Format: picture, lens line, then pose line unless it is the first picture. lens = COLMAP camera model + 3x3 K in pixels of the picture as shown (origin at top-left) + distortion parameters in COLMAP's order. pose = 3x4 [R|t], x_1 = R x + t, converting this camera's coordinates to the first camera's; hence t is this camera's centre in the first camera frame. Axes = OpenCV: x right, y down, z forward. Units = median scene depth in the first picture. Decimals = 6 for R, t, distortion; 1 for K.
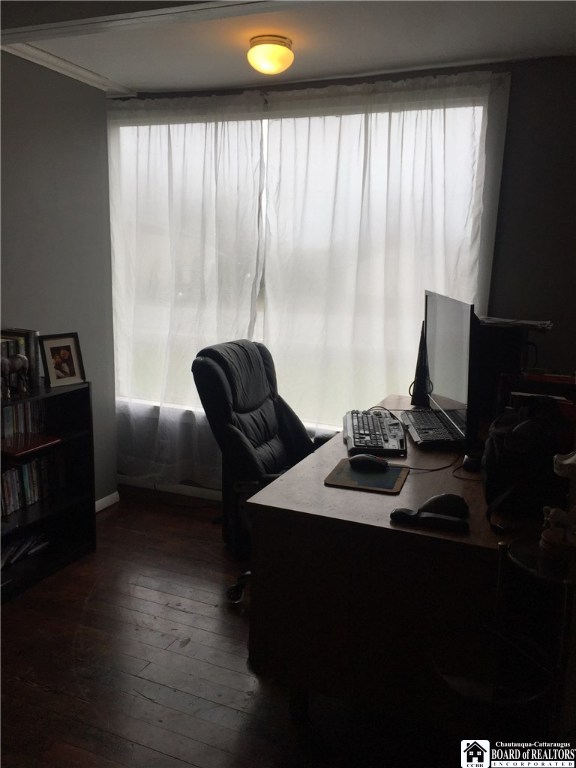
lens RADIAL K [[650.3, 0, 289.3], [0, 650.3, 382.6], [0, 0, 1]] dist [0.012589, 0.003203]
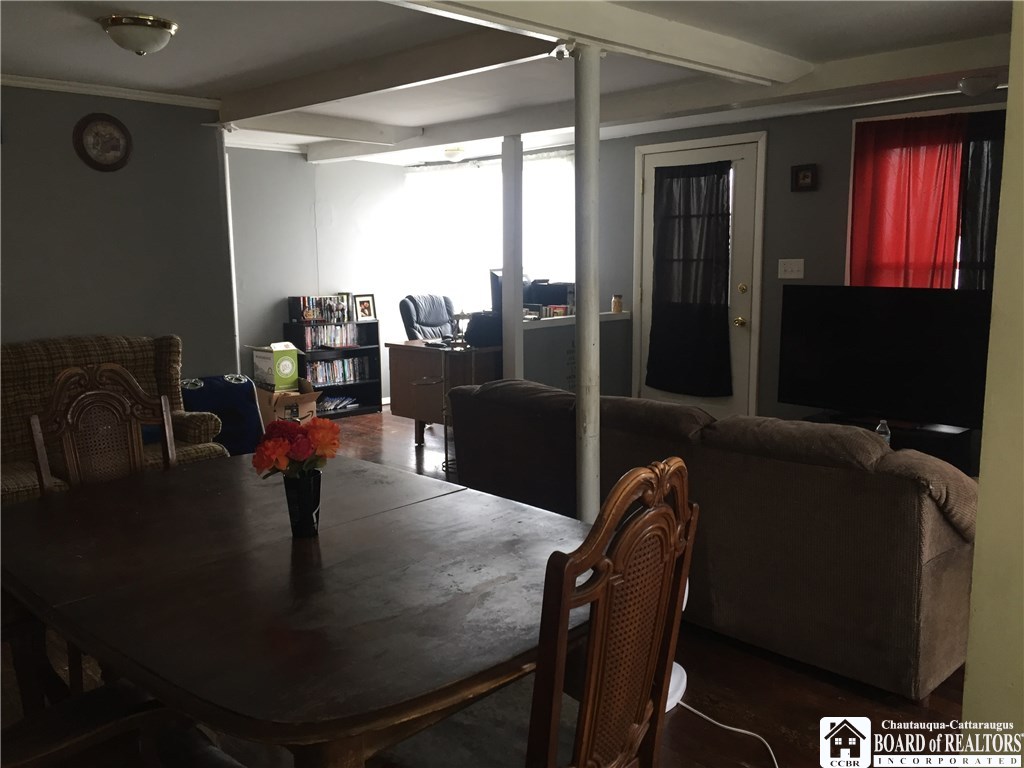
lens RADIAL K [[867.0, 0, 510.8], [0, 867.0, 386.3], [0, 0, 1]] dist [0.012589, 0.003203]
pose [[0.927312, 0.024701, -0.373474, 1.057887], [-0.041439, 0.998461, -0.036855, 0.284172], [0.371989, 0.049652, 0.926908, -1.272799]]
